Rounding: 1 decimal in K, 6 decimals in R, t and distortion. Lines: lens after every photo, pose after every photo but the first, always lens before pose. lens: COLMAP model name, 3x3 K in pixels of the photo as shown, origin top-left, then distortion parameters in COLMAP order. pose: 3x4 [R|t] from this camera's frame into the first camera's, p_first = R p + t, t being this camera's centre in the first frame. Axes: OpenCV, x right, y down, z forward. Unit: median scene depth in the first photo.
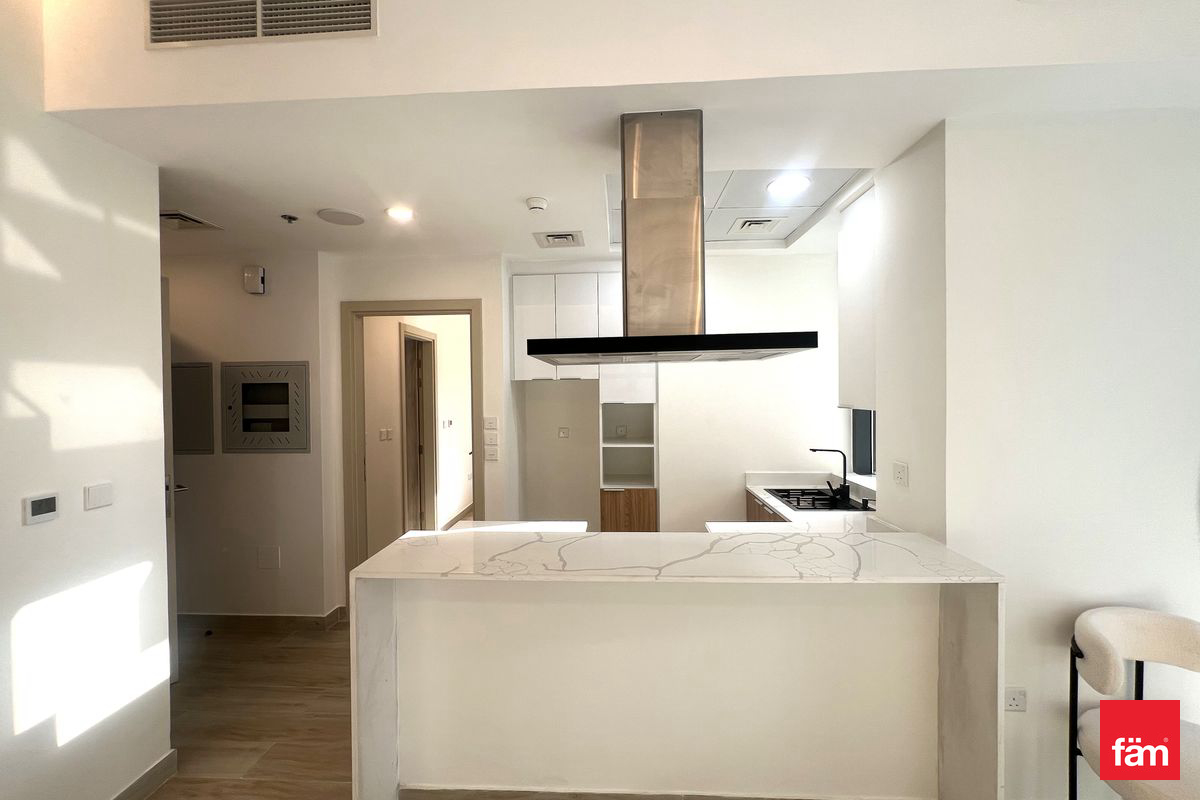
lens RADIAL K [[482.0, 0, 597.0], [0, 482.0, 396.4], [0, 0, 1]] dist [-0.002728, 0.000243]
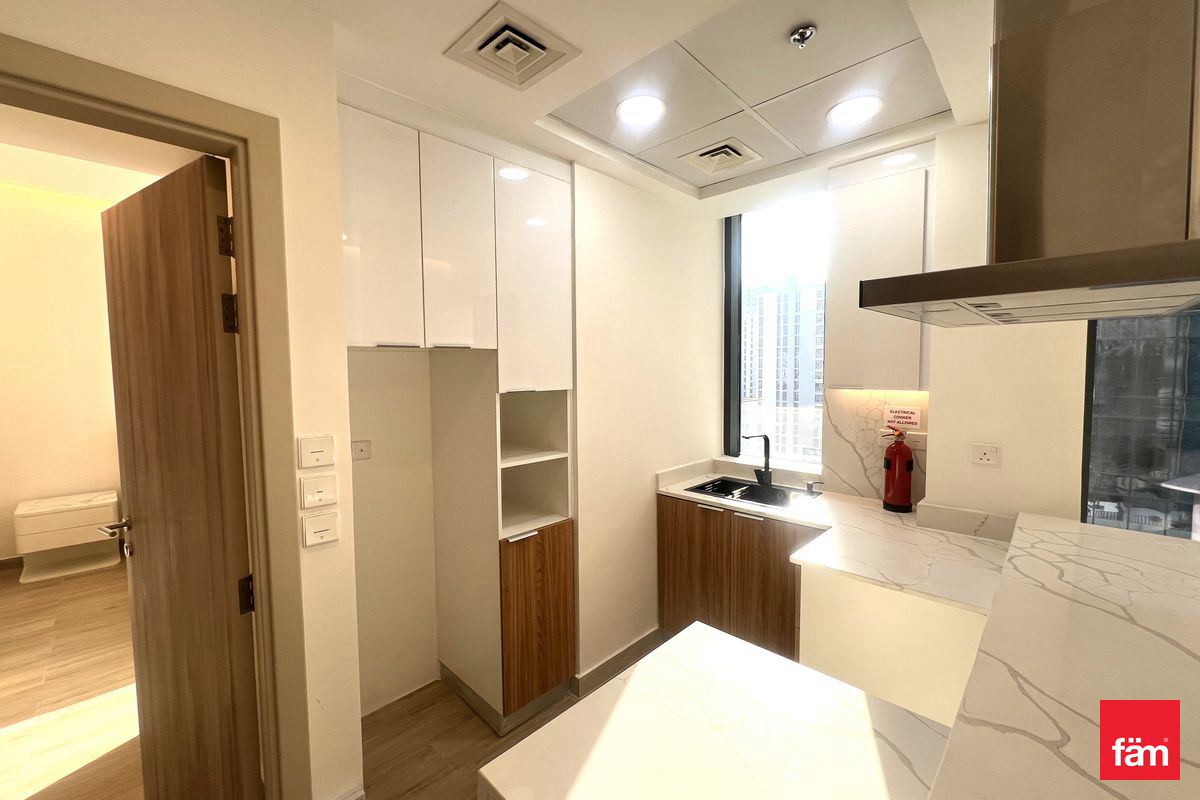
lens RADIAL K [[482.0, 0, 597.0], [0, 482.0, 396.4], [0, 0, 1]] dist [-0.002728, 0.000243]
pose [[0.659855, -0.038636, 0.750399, -0.392557], [0.010118, 0.999044, 0.042540, -0.003565], [-0.751325, -0.020478, 0.659615, 0.620687]]
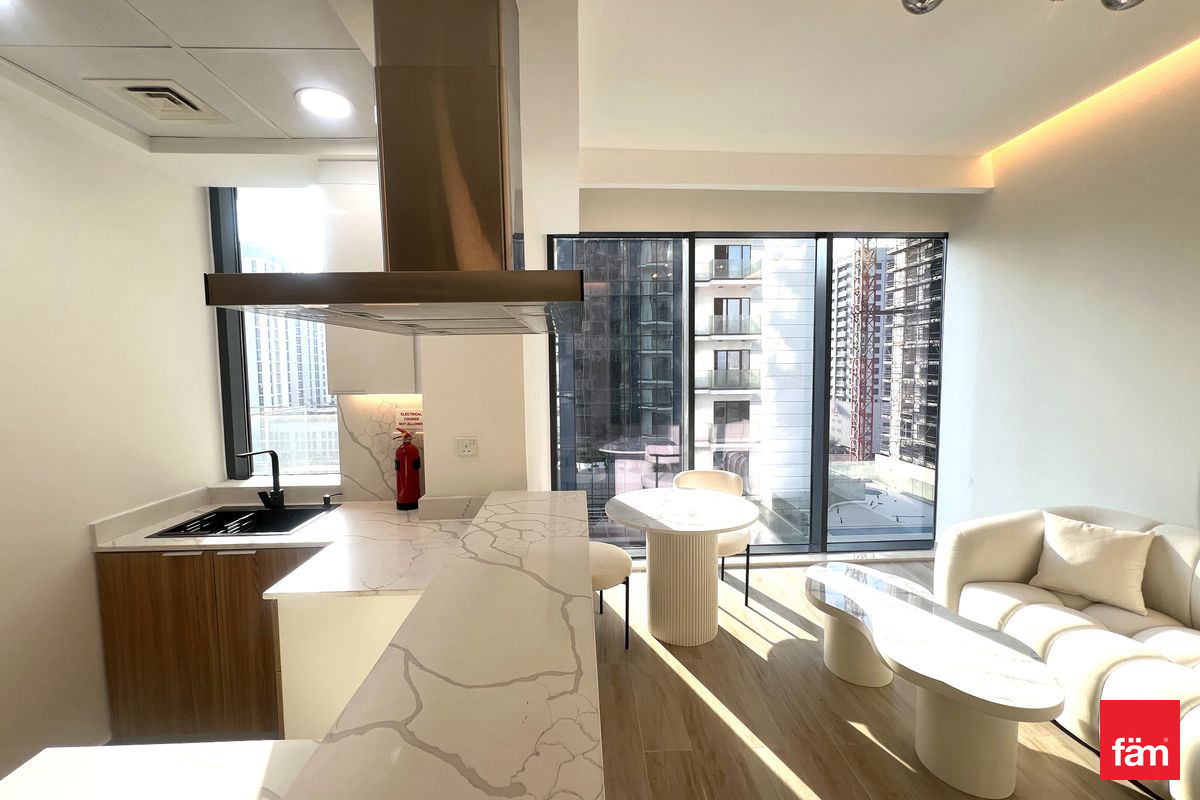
lens RADIAL K [[482.0, 0, 597.0], [0, 482.0, 396.4], [0, 0, 1]] dist [-0.002728, 0.000243]
pose [[-0.090953, -0.049422, 0.994628, -0.329845], [0.023272, 0.998390, 0.051737, -0.005473], [-0.995583, 0.027852, -0.089656, 0.518760]]
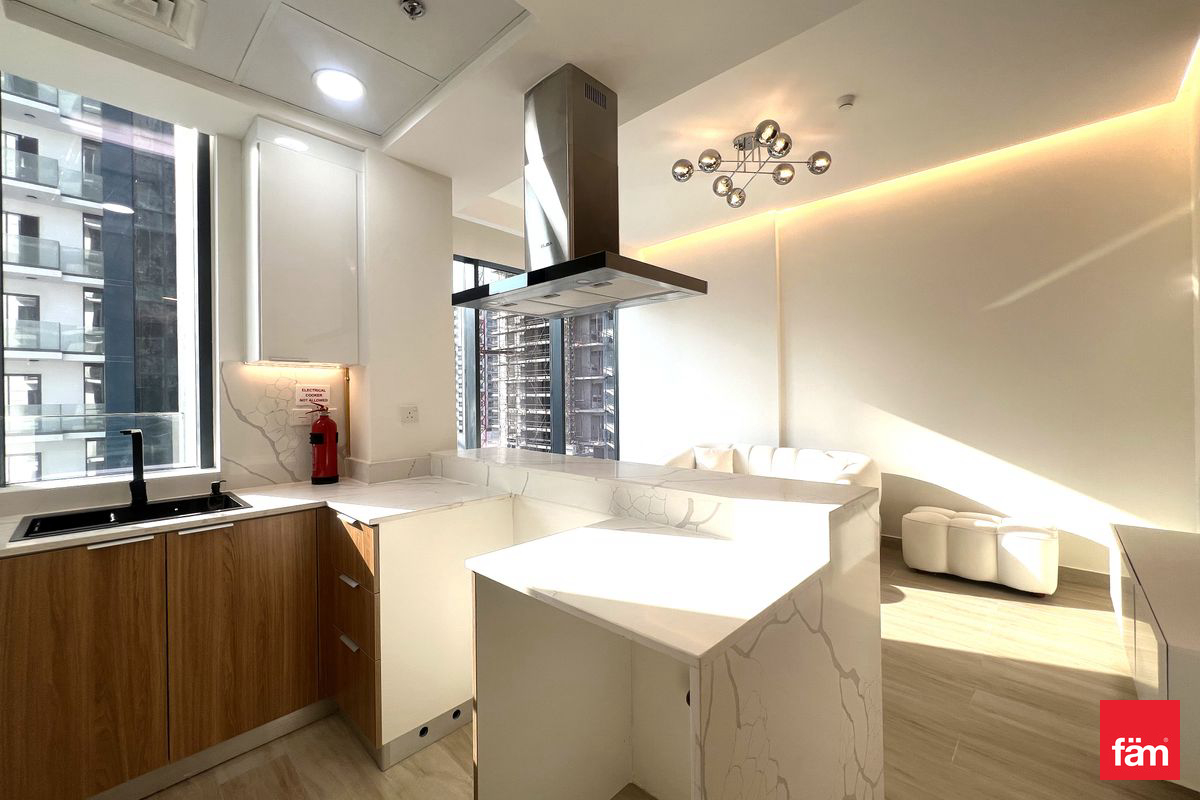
lens RADIAL K [[482.0, 0, 597.0], [0, 482.0, 396.4], [0, 0, 1]] dist [-0.002728, 0.000243]
pose [[-0.757665, 0.021015, 0.652305, -0.365290], [0.028271, 0.999600, 0.000633, 0.083601], [-0.652031, 0.018921, -0.757956, 1.064742]]
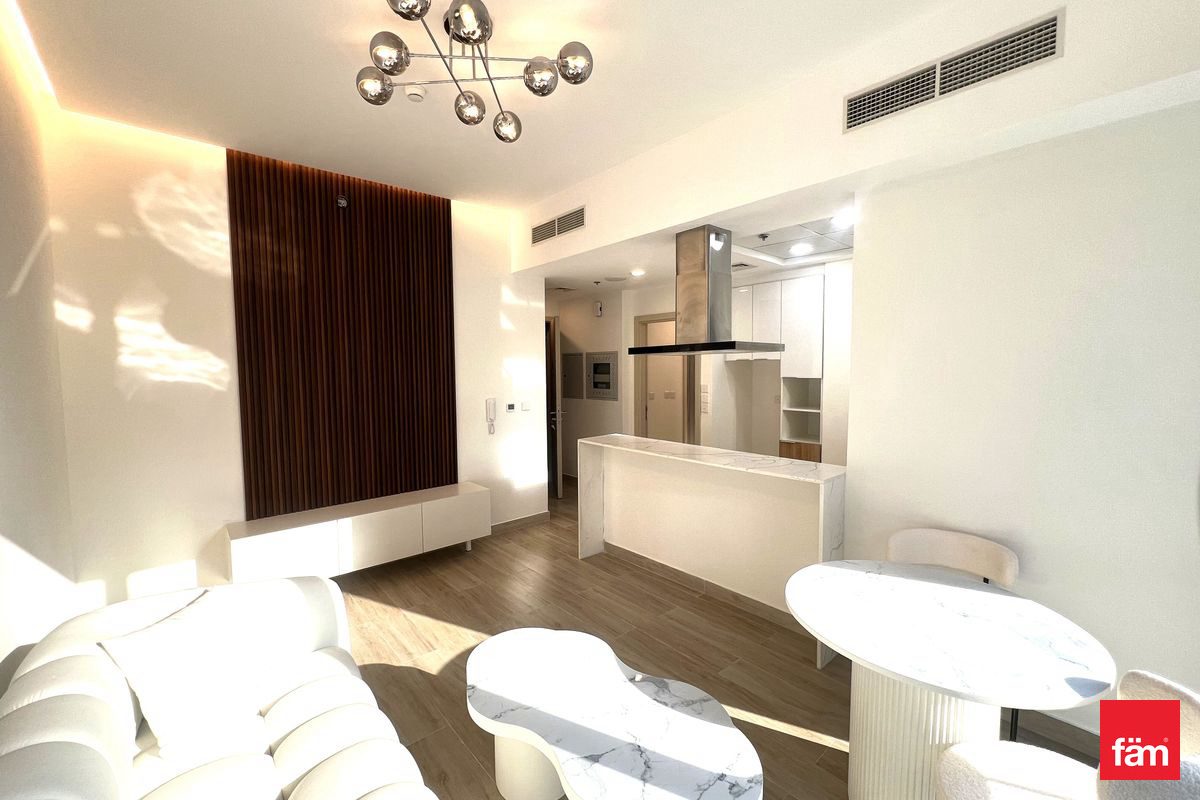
lens RADIAL K [[482.0, 0, 597.0], [0, 482.0, 396.4], [0, 0, 1]] dist [-0.002728, 0.000243]
pose [[0.696277, 0.049065, -0.716095, 0.713932], [-0.007655, 0.998112, 0.060945, -0.012866], [0.717733, -0.036953, 0.695338, -0.366902]]
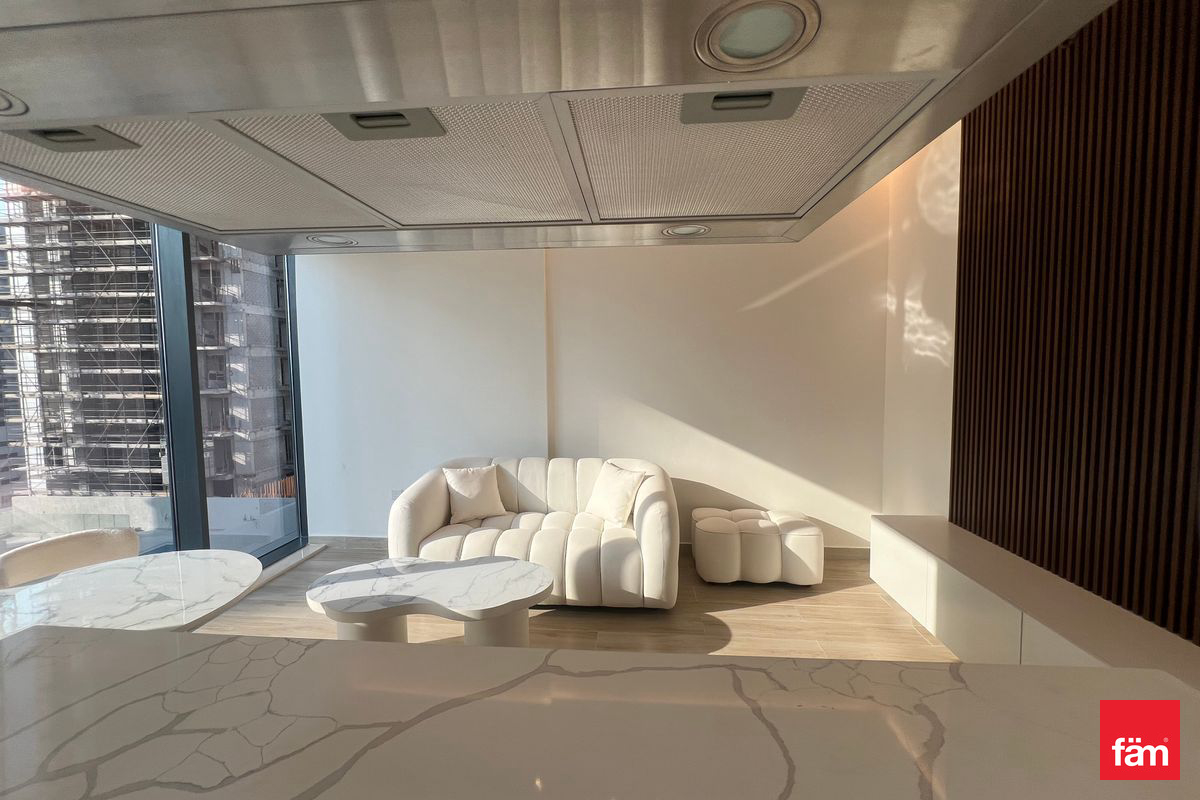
lens RADIAL K [[482.0, 0, 597.0], [0, 482.0, 396.4], [0, 0, 1]] dist [-0.002728, 0.000243]
pose [[-0.999086, 0.022572, 0.036310, 0.024111], [0.025250, 0.996859, 0.075059, 0.015450], [-0.034502, 0.075907, -0.996518, 0.759934]]
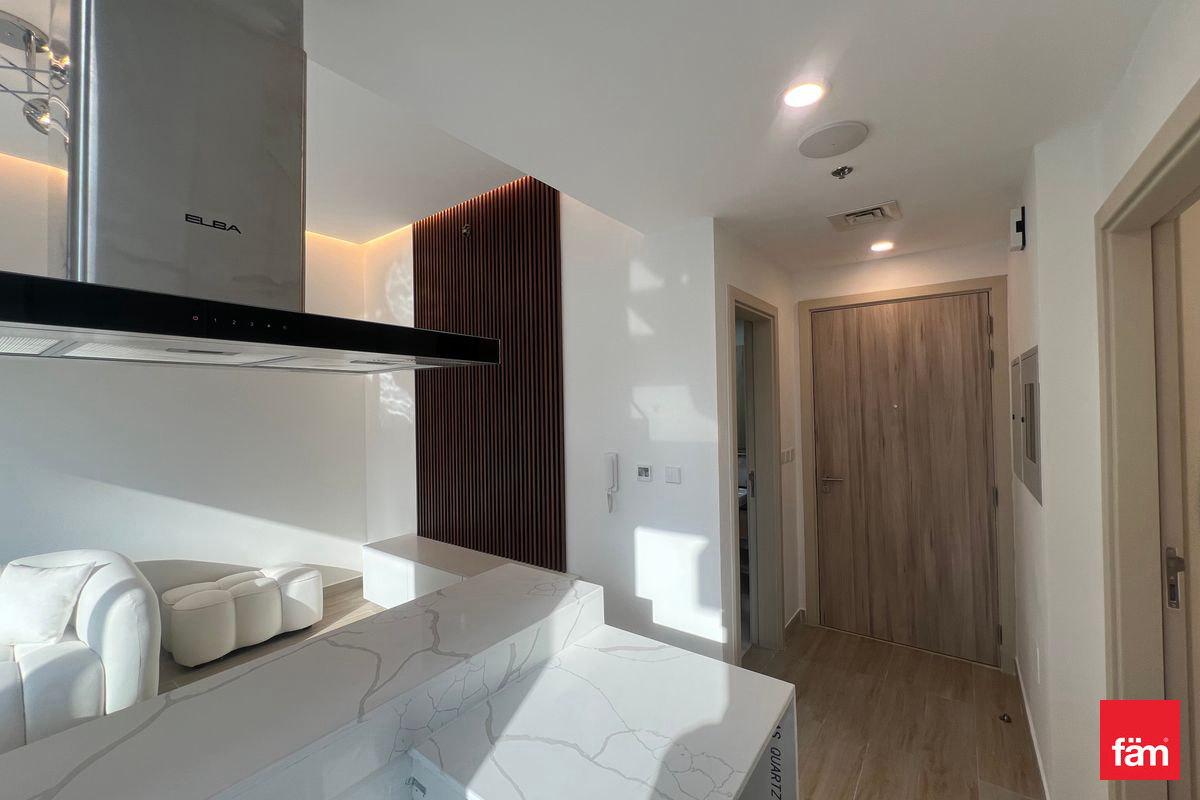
lens RADIAL K [[480.2, 0, 595.2], [0, 480.2, 400.0], [0, 0, 1]] dist [0.000001, -0.000102]
pose [[-0.557329, 0.013932, -0.830175, 0.173417], [0.012701, 0.999885, 0.008254, -0.021494], [0.830195, -0.005944, -0.557442, 0.931389]]
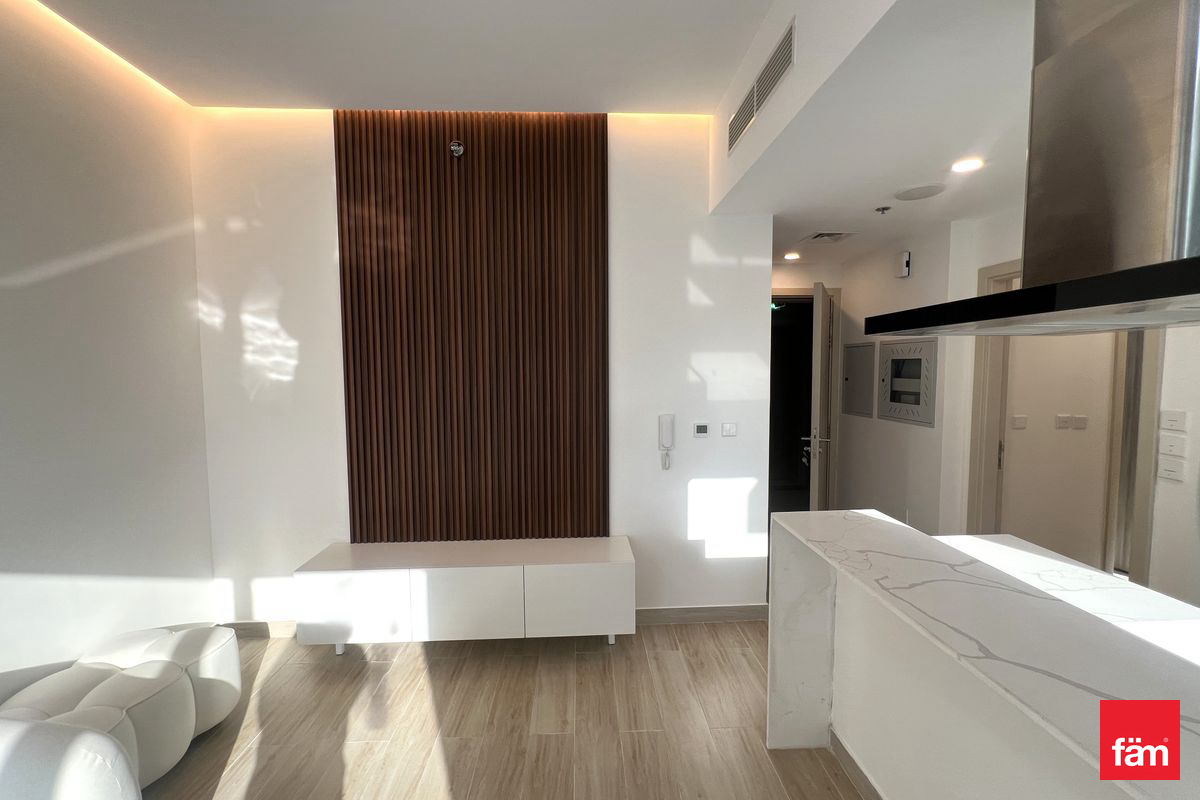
lens RADIAL K [[482.0, 0, 597.0], [0, 482.0, 396.4], [0, 0, 1]] dist [-0.002728, 0.000243]
pose [[0.096329, 0.071412, -0.992784, 0.353295], [-0.006903, 0.997447, 0.071077, -0.016605], [0.995326, 0.000007, 0.096576, 0.210224]]
